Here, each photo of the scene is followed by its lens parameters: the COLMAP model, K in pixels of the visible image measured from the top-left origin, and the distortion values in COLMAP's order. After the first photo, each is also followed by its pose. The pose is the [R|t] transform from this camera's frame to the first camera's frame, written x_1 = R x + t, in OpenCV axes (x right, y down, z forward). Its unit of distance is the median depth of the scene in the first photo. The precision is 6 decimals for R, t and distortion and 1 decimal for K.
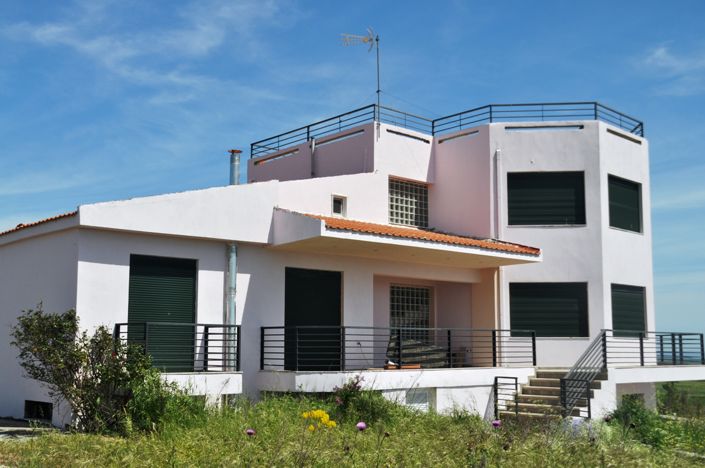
lens RADIAL K [[790.8, 0, 350.3], [0, 790.8, 233.8], [0, 0, 1]] dist [0.092625, 0.000000]
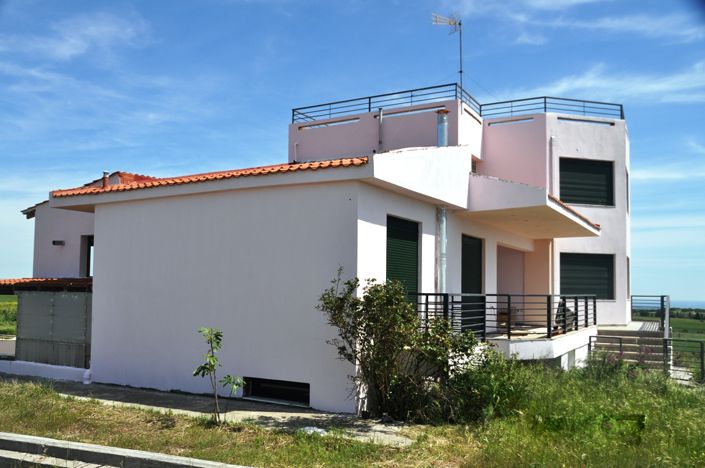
lens RADIAL K [[624.0, 0, 353.7], [0, 624.0, 221.1], [0, 0, 1]] dist [-0.028776, 0.071592]
pose [[0.944955, 0.047528, 0.323731, -0.373405], [-0.056461, 0.998238, 0.018250, 0.016297], [-0.322293, -0.035524, 0.945973, 0.241046]]
